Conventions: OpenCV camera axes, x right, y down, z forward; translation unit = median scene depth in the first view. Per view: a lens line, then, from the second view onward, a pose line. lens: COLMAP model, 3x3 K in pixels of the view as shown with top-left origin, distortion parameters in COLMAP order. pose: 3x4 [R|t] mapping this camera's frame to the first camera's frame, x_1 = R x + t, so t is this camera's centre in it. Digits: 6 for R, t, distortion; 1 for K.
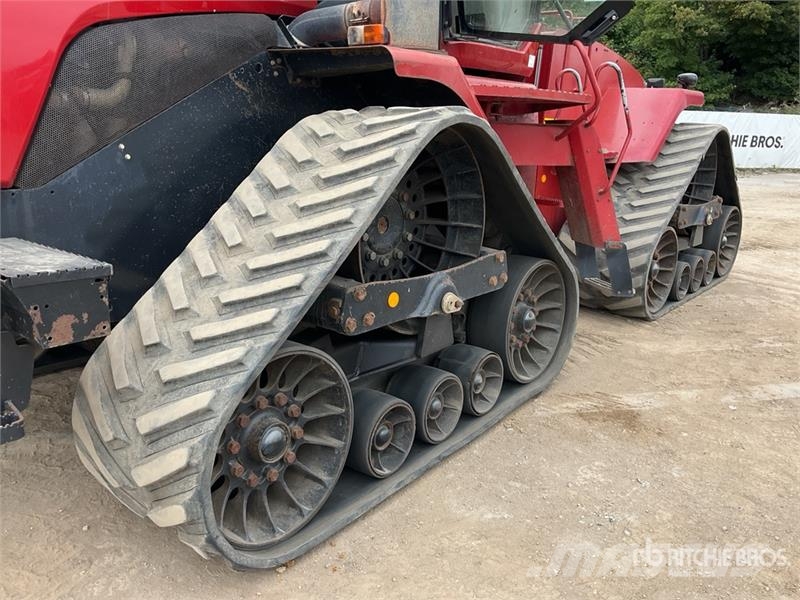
lens RADIAL K [[623.3, 0, 400.0], [0, 623.3, 300.0], [0, 0, 1]] dist [0.093489, -0.219721]
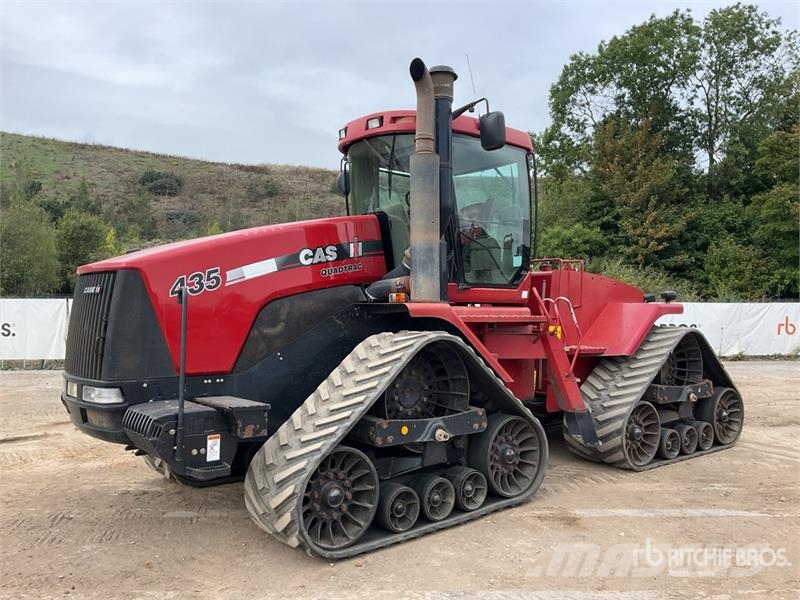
lens RADIAL K [[659.2, 0, 395.7], [0, 659.2, 297.7], [0, 0, 1]] dist [0.048183, -0.081281]
pose [[0.972736, -0.032397, -0.229642, 0.427919], [-0.036447, 0.956535, -0.289330, 0.191591], [0.229034, 0.289811, 0.929275, -0.965501]]
